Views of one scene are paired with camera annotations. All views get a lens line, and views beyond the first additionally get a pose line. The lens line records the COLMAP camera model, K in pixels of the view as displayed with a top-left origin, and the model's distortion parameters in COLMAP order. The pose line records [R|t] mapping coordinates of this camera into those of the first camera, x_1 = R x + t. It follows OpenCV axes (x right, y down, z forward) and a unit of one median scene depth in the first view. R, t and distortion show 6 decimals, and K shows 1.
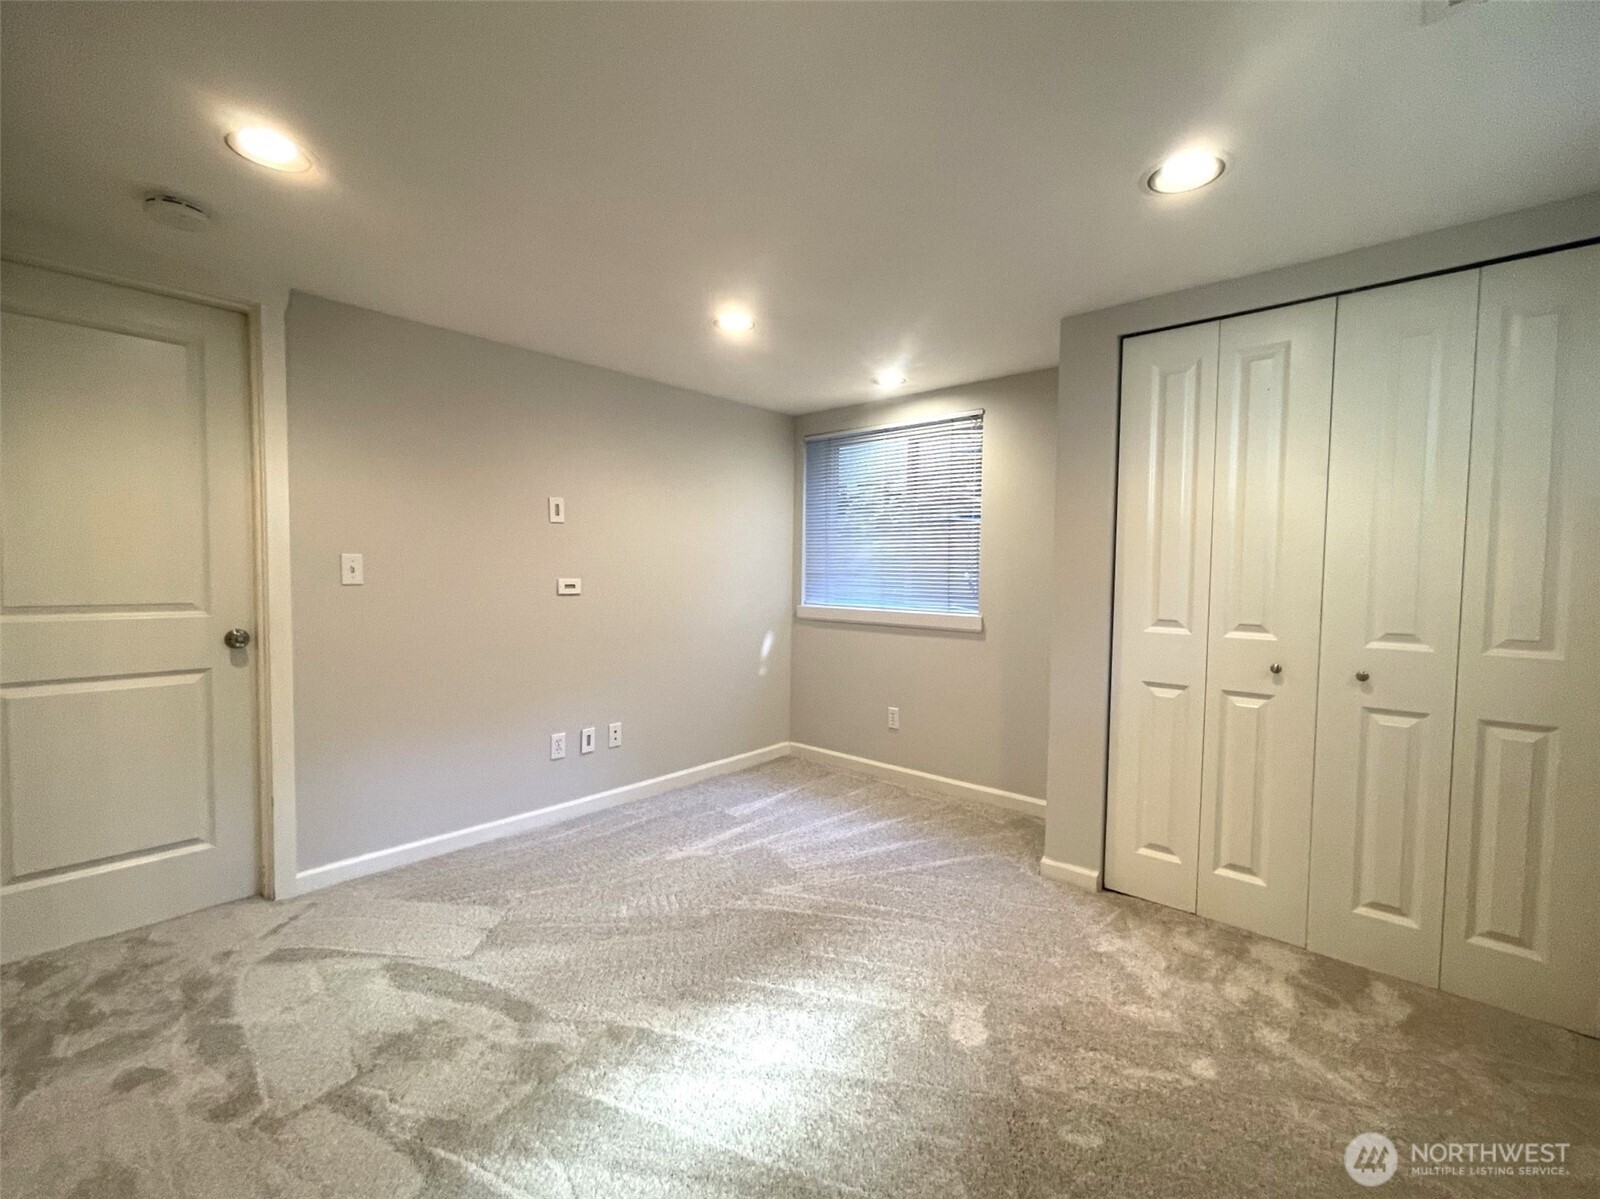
lens RADIAL K [[679.7, 0, 800.0], [0, 679.7, 599.5], [0, 0, 1]] dist [0.000167, -0.000015]
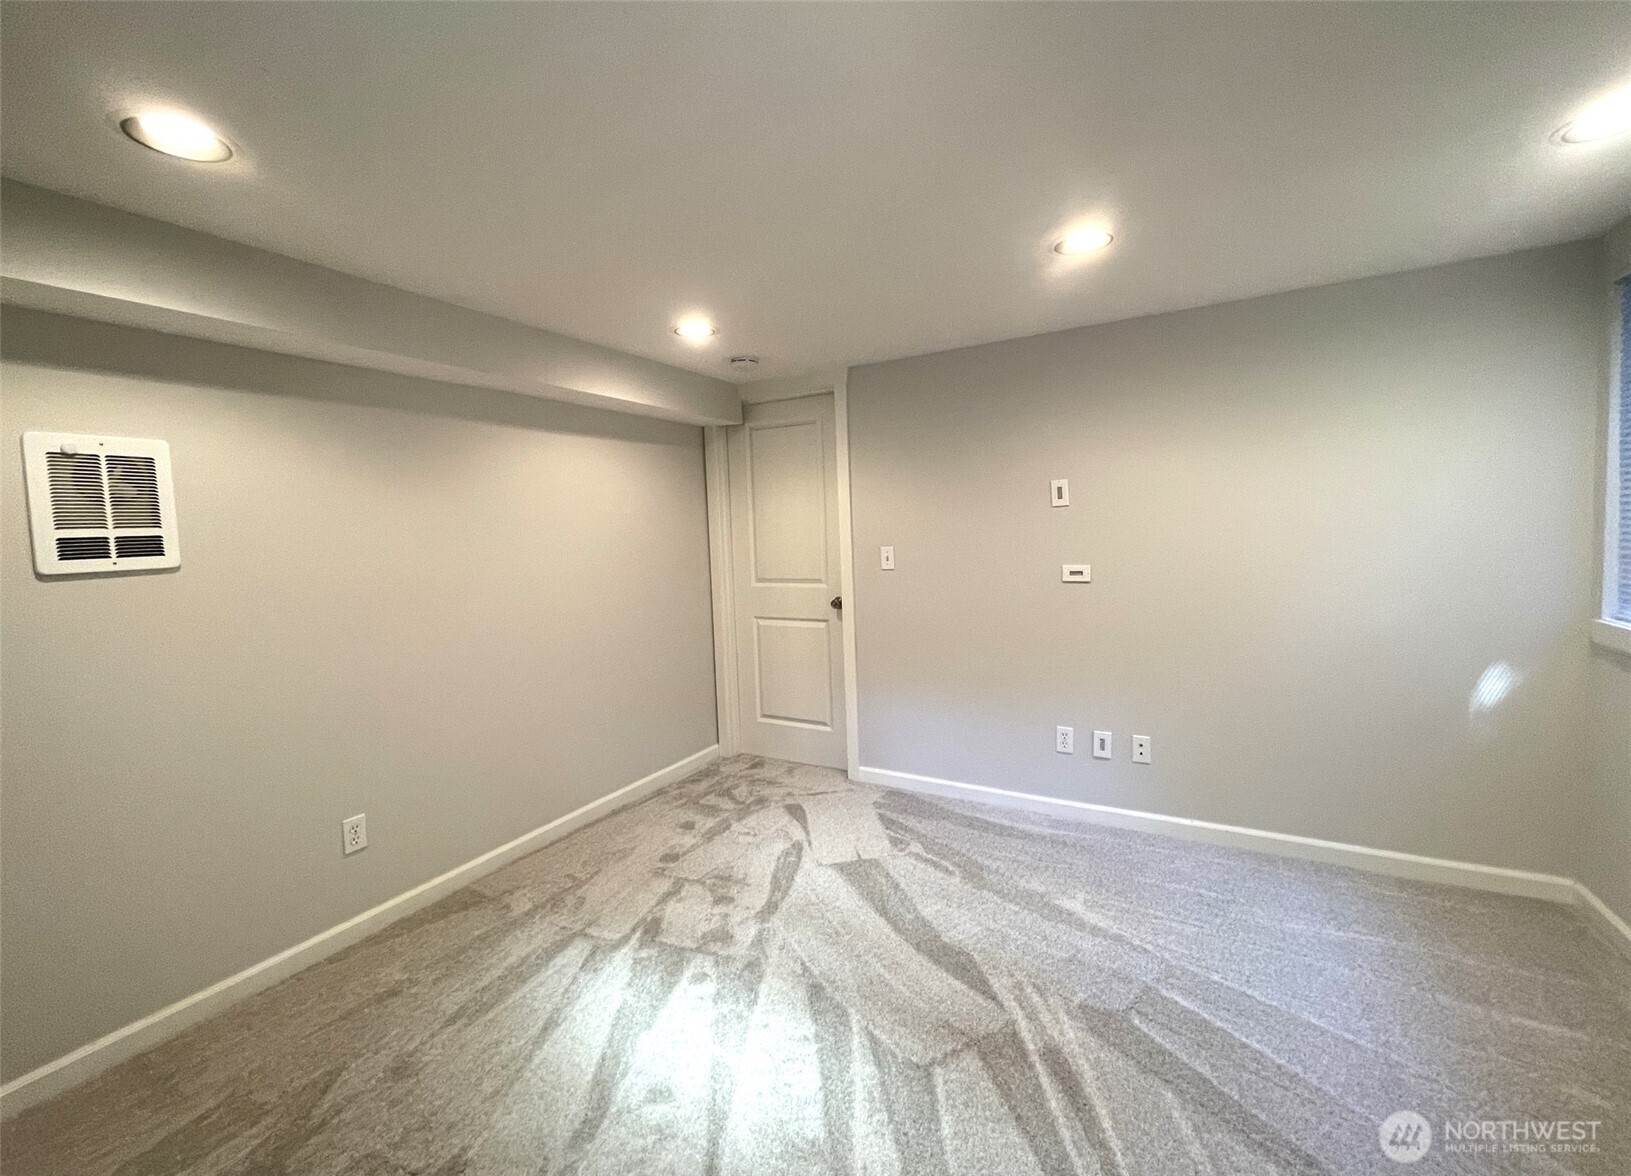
lens RADIAL K [[667.9, 0, 815.6], [0, 667.9, 559.4], [0, 0, 1]] dist [0.000412, -0.000038]
pose [[0.215205, 0.030246, -0.976100, 0.673426], [-0.004289, 0.999540, 0.030026, -0.090799], [0.976560, -0.002276, 0.215235, 0.642614]]
